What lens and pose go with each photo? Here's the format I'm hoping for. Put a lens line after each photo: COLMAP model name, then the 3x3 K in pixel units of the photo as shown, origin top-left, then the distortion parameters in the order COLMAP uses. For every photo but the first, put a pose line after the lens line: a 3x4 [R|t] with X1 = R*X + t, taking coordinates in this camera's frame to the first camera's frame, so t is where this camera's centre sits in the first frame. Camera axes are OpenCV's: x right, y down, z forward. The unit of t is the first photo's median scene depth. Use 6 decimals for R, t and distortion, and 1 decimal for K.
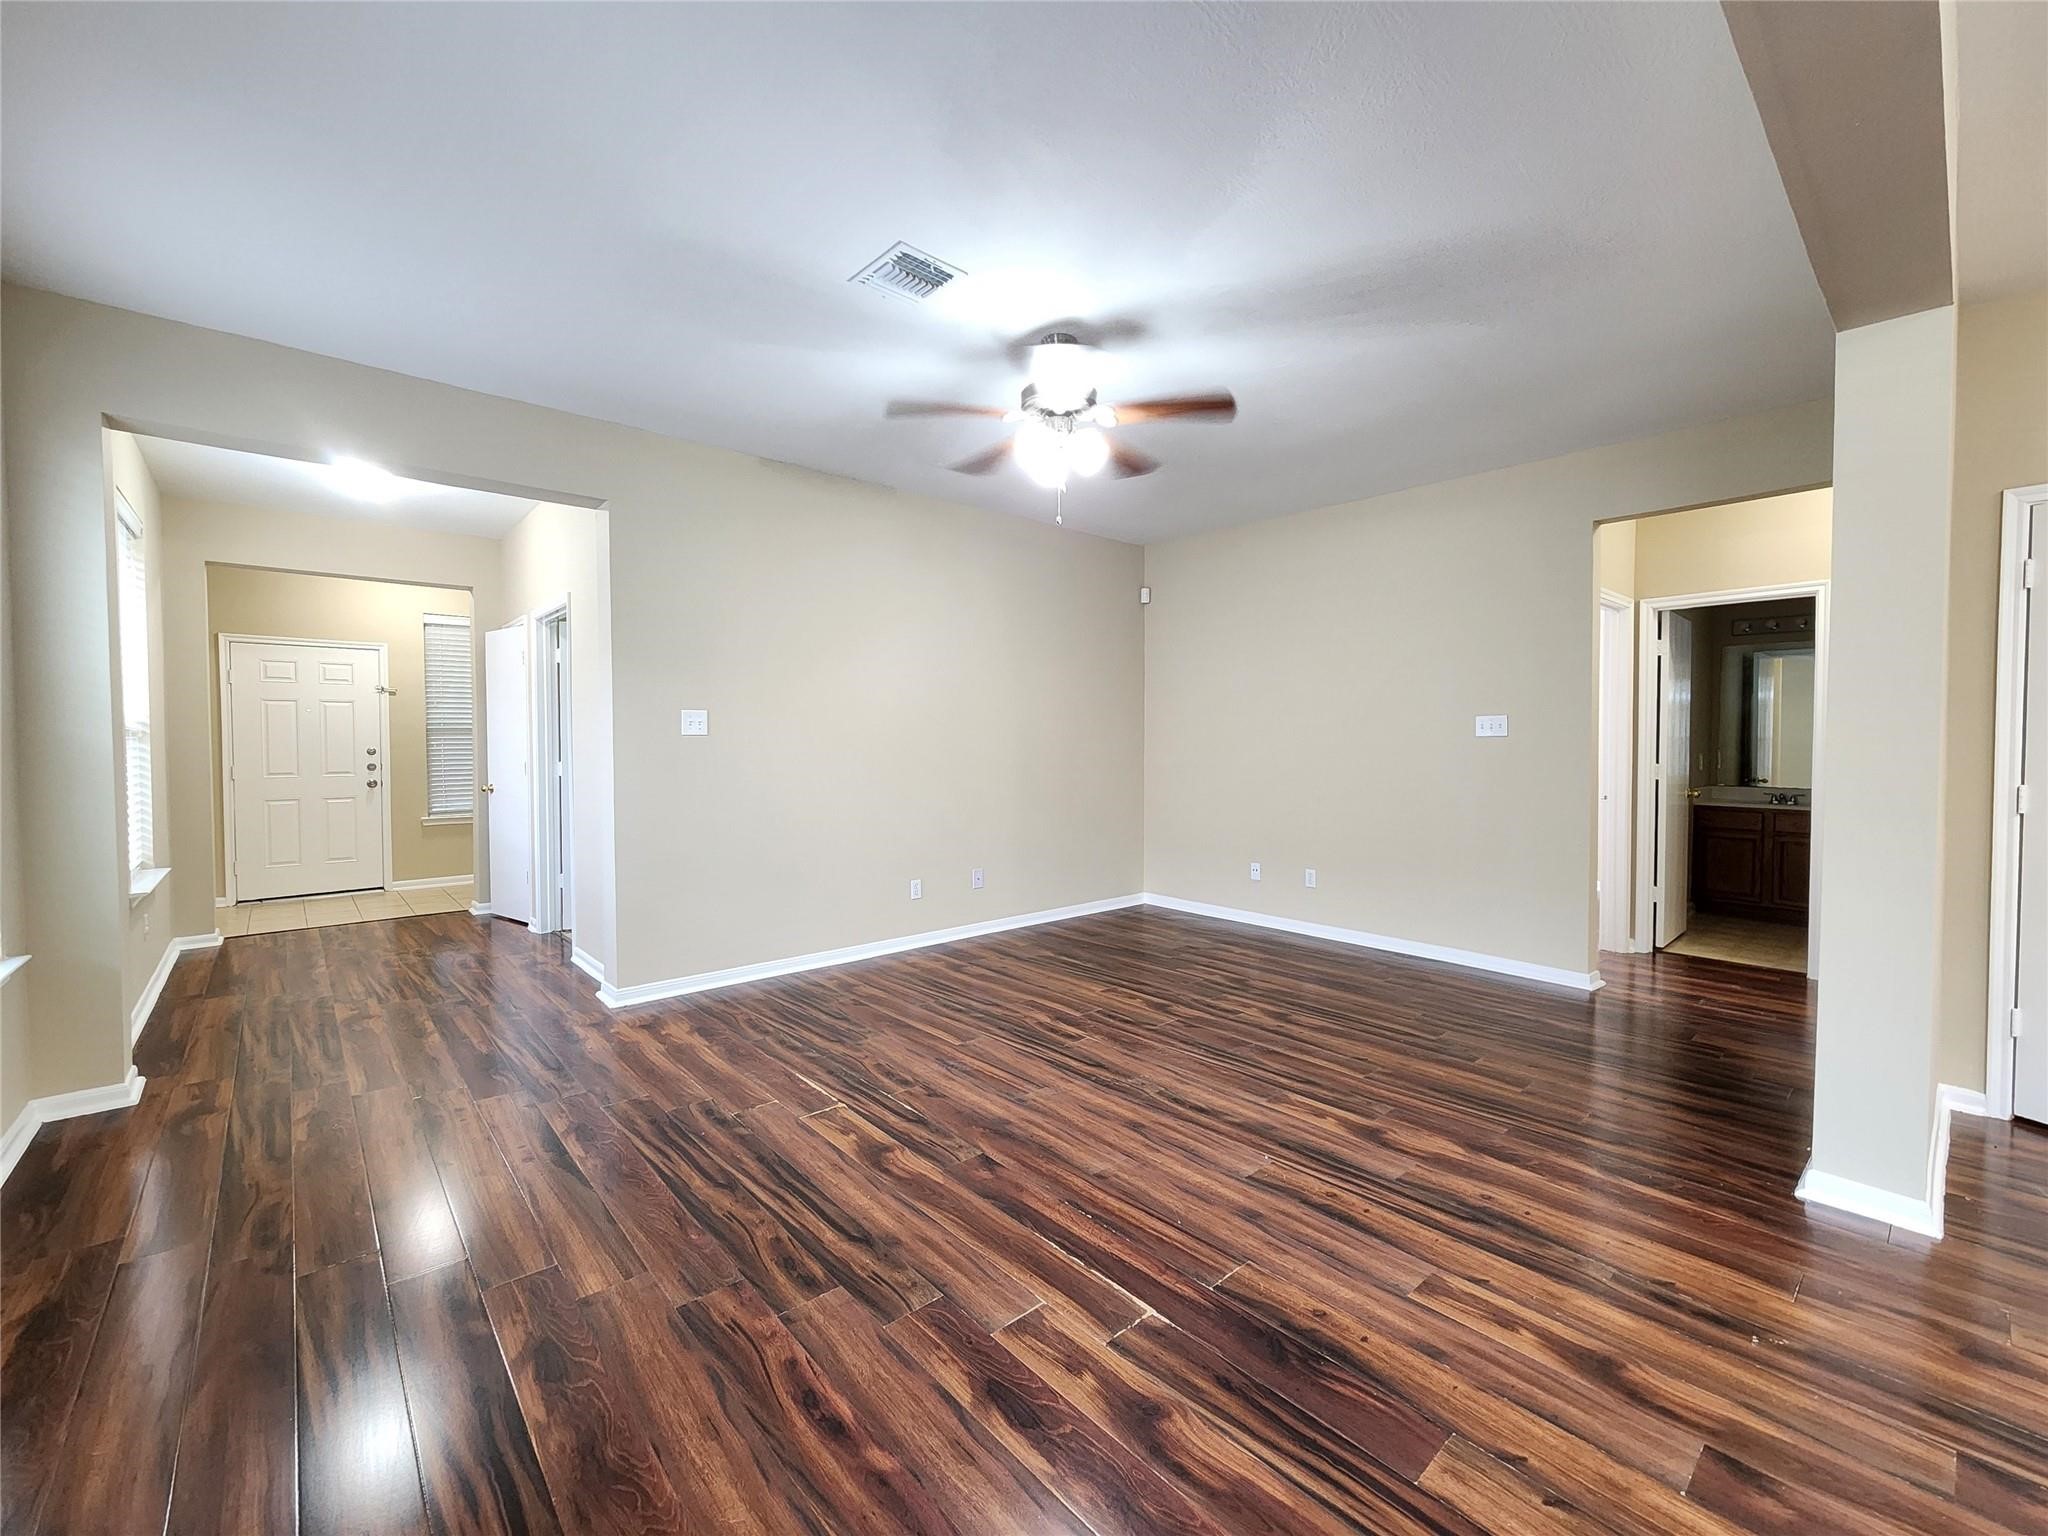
lens RADIAL K [[841.8, 0, 1022.6], [0, 841.8, 766.1], [0, 0, 1]] dist [-0.001333, -0.000636]
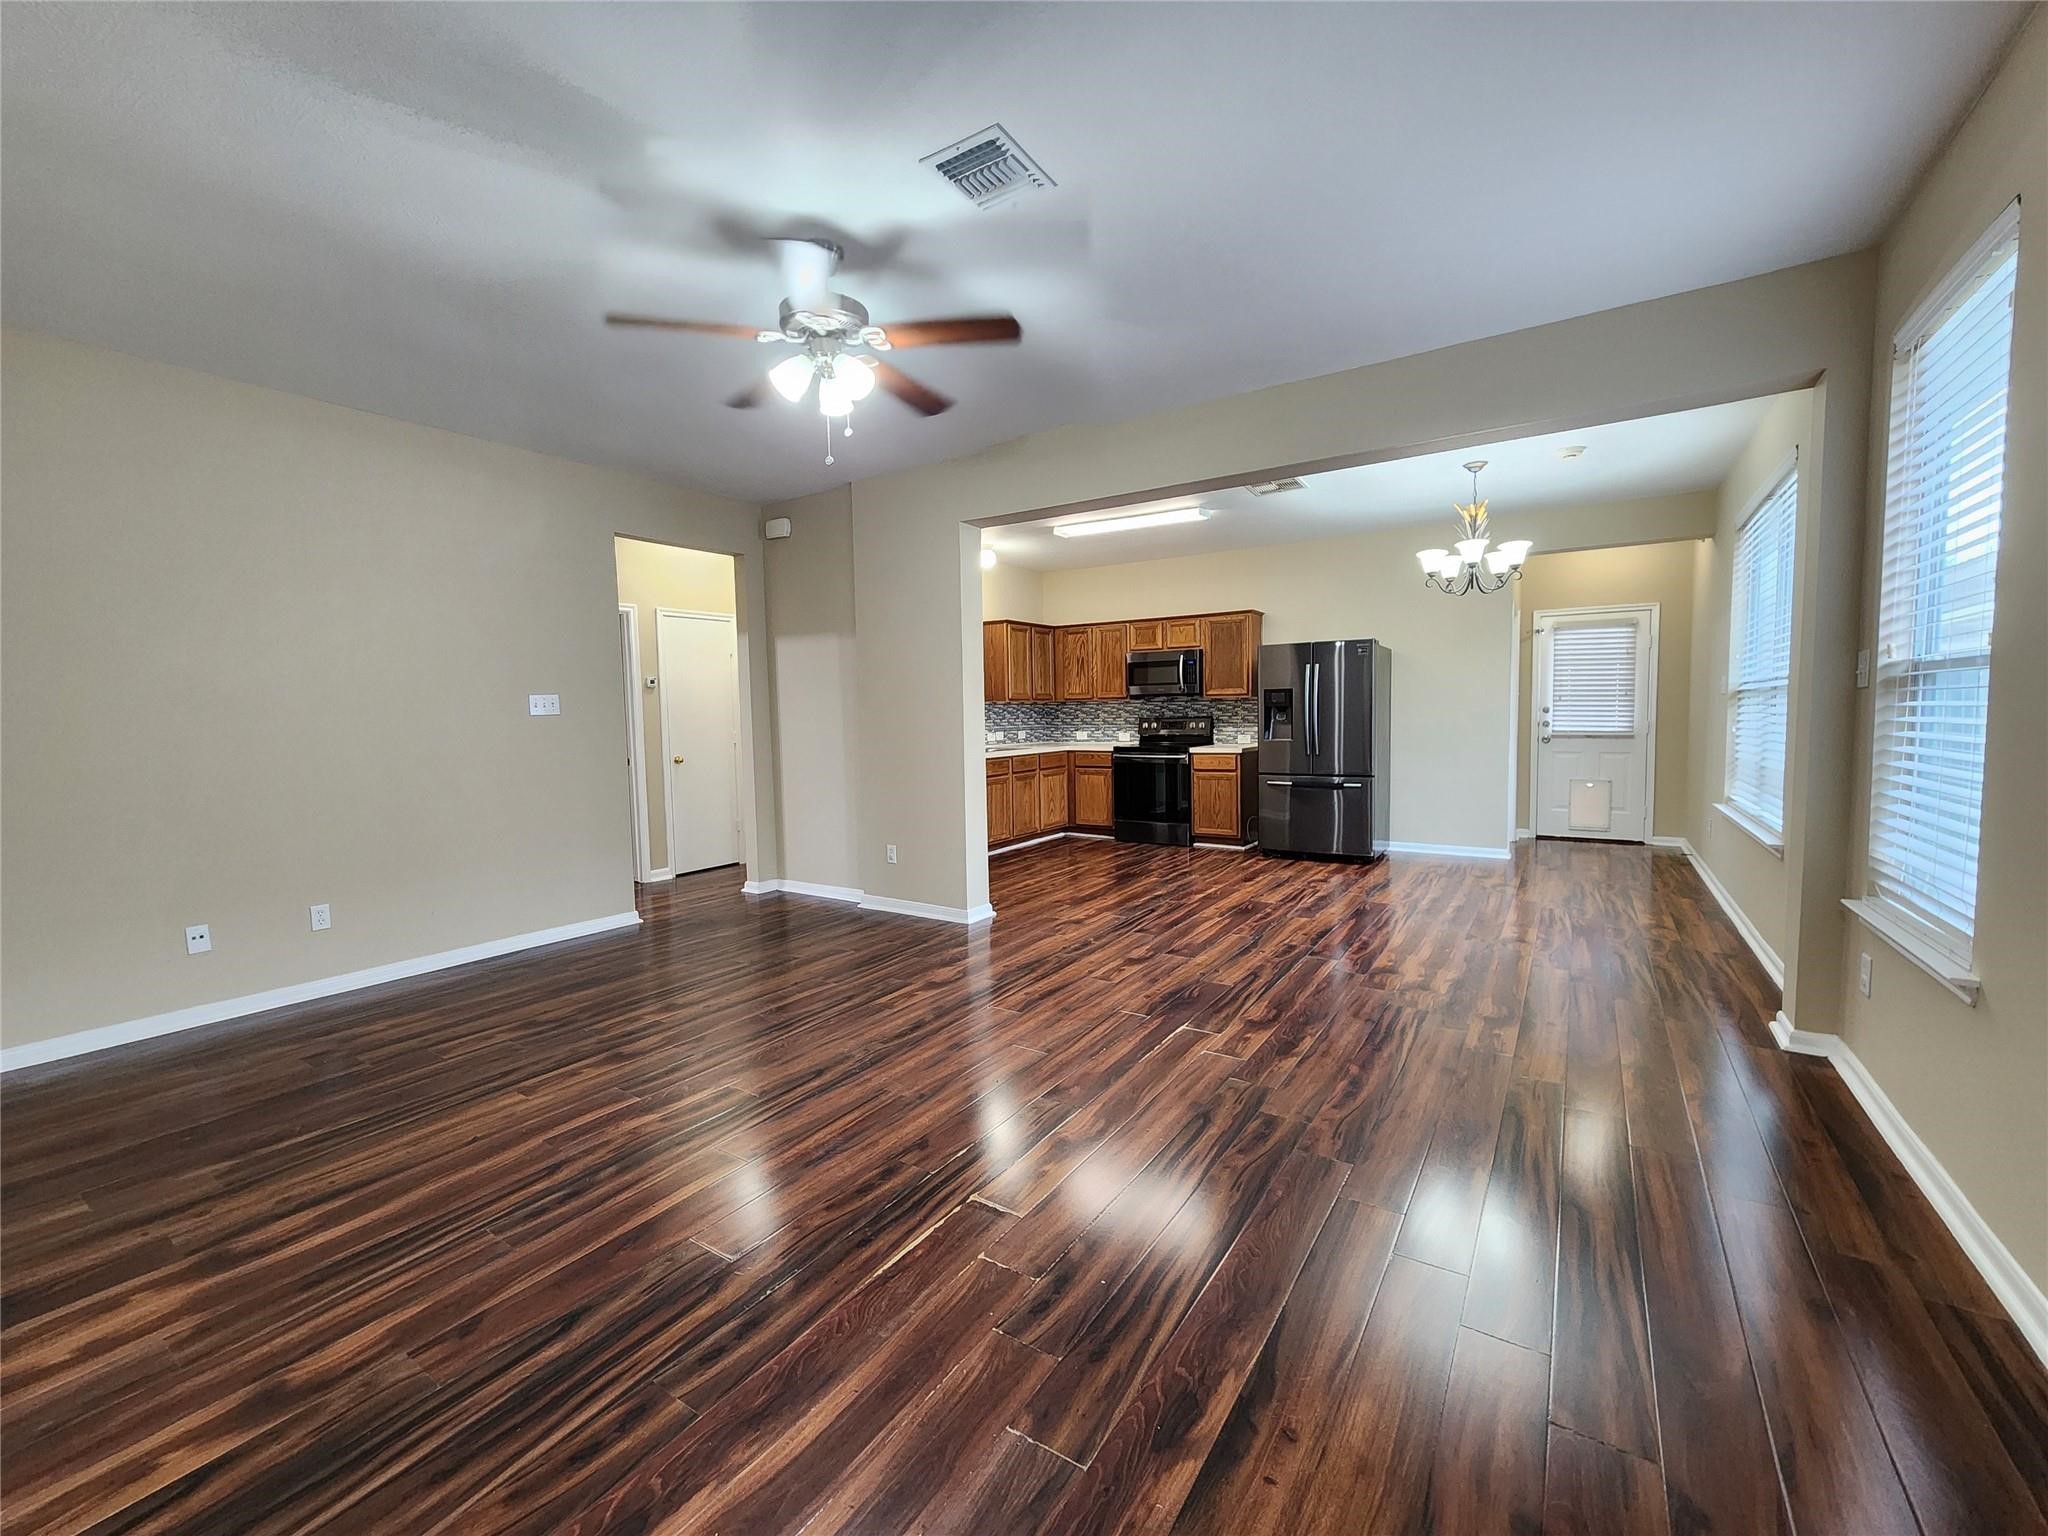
lens RADIAL K [[841.8, 0, 1022.6], [0, 841.8, 766.1], [0, 0, 1]] dist [-0.001333, -0.000636]
pose [[-0.261755, -0.061017, 0.963204, -0.869309], [0.050202, 0.995788, 0.076724, -0.034592], [-0.963828, 0.068438, -0.257589, 1.053791]]
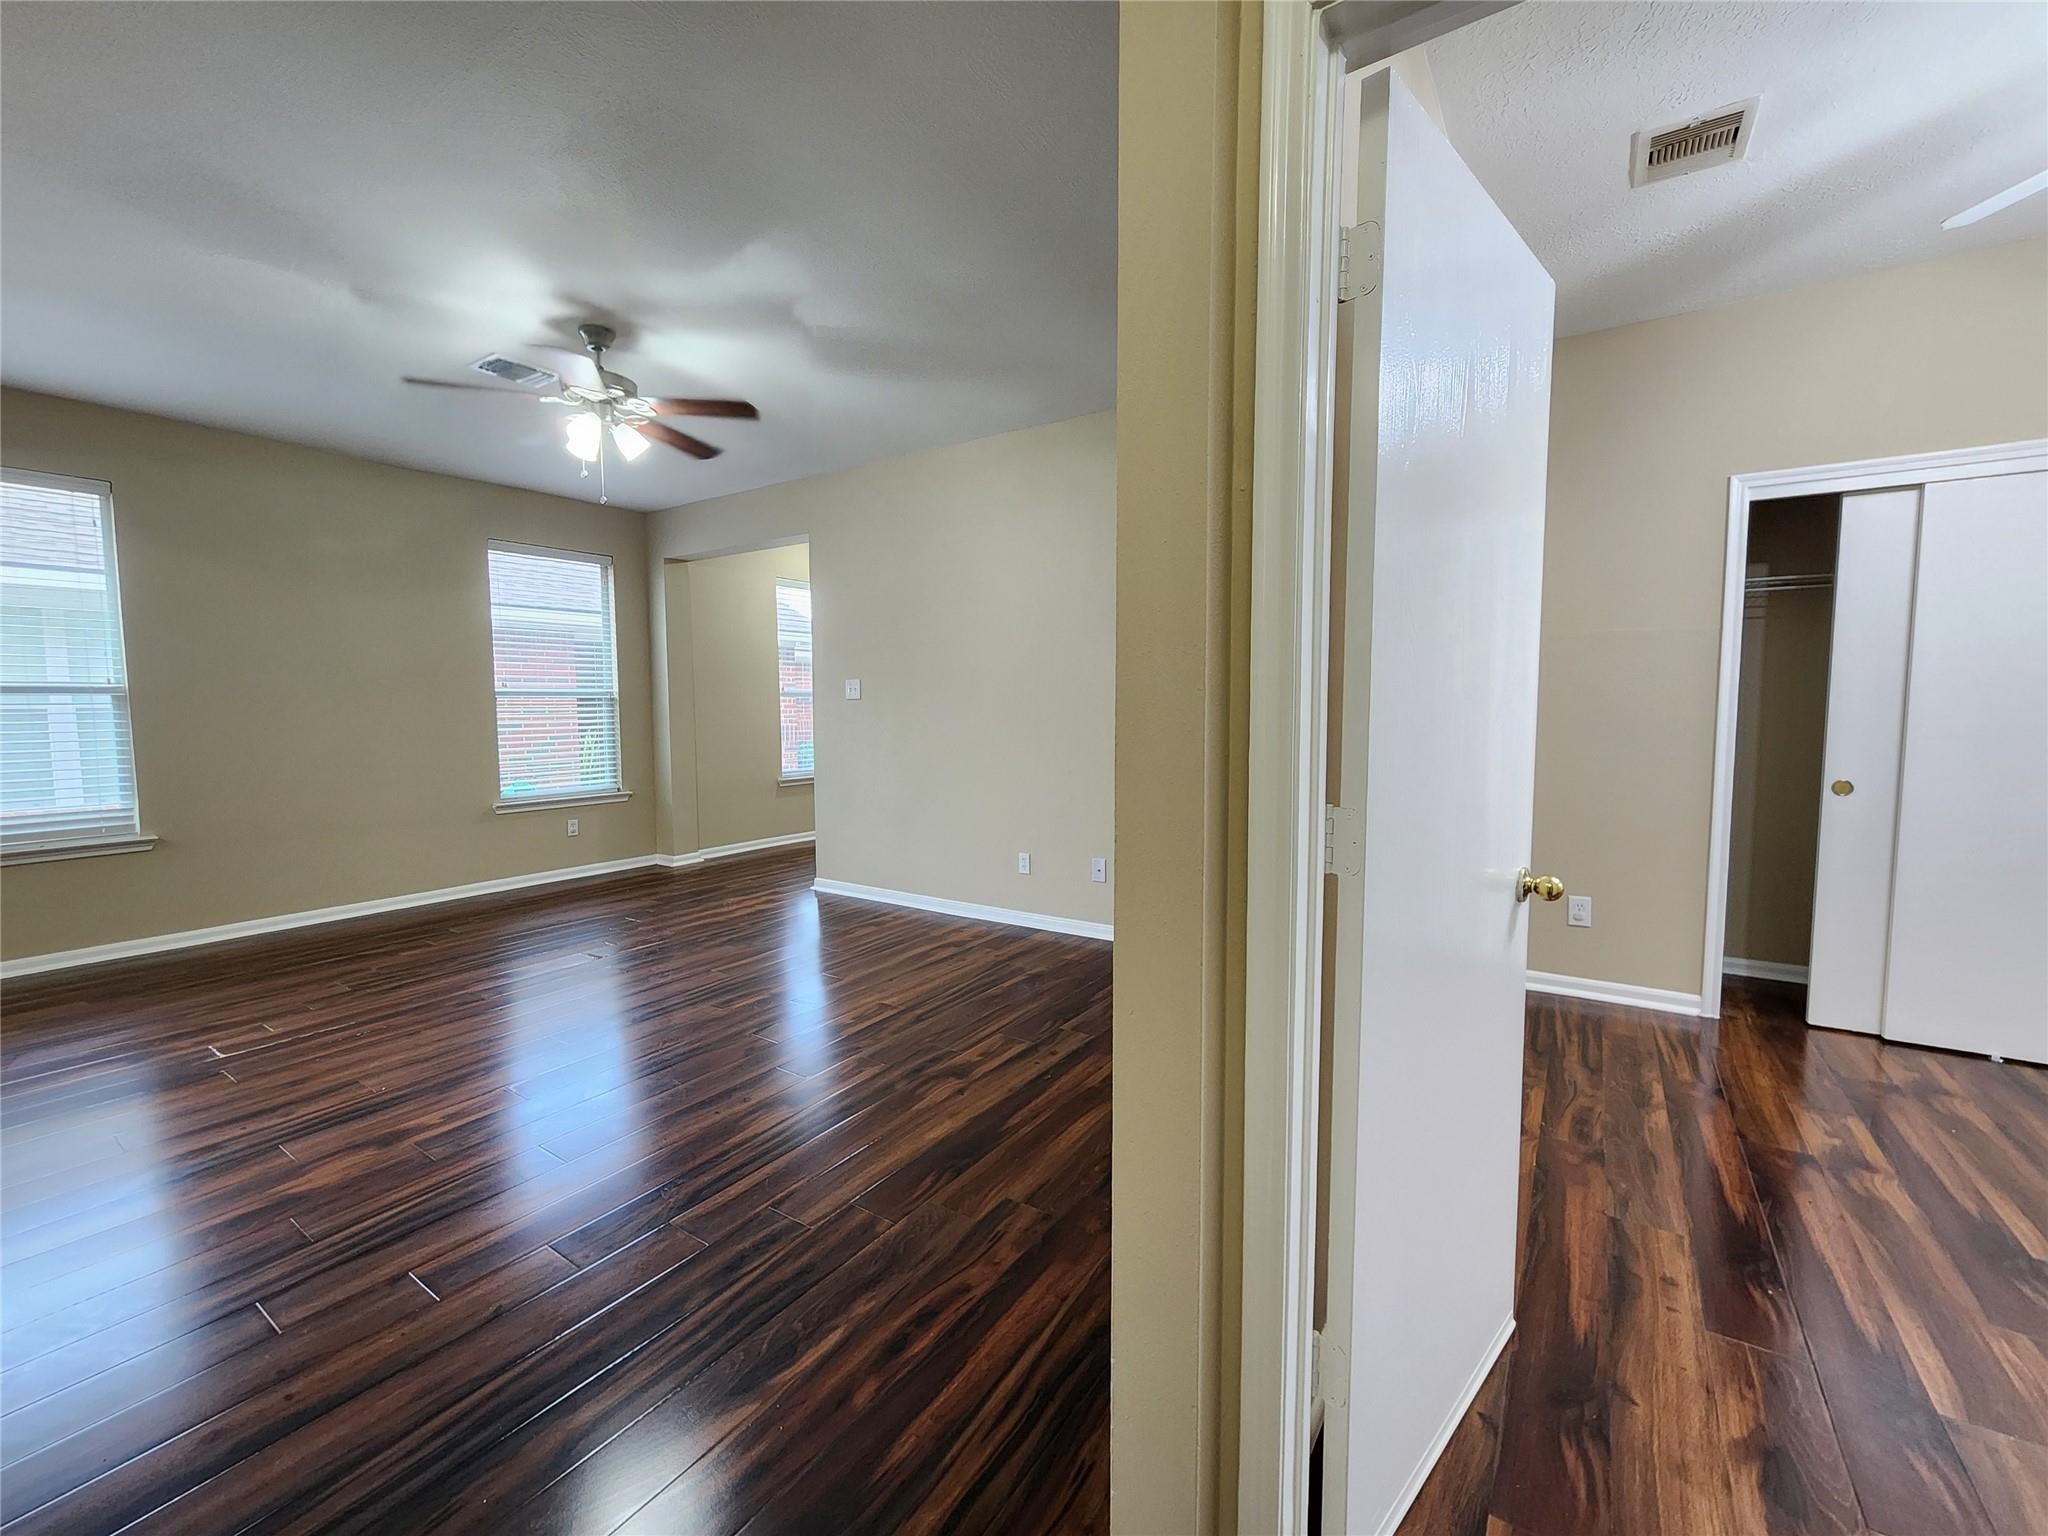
lens RADIAL K [[841.8, 0, 1022.6], [0, 841.8, 766.1], [0, 0, 1]] dist [-0.001333, -0.000636]
pose [[0.255705, 0.071724, -0.964090, 1.252576], [-0.025797, 0.997395, 0.067359, -0.038359], [0.966410, 0.007647, 0.256890, 1.249648]]
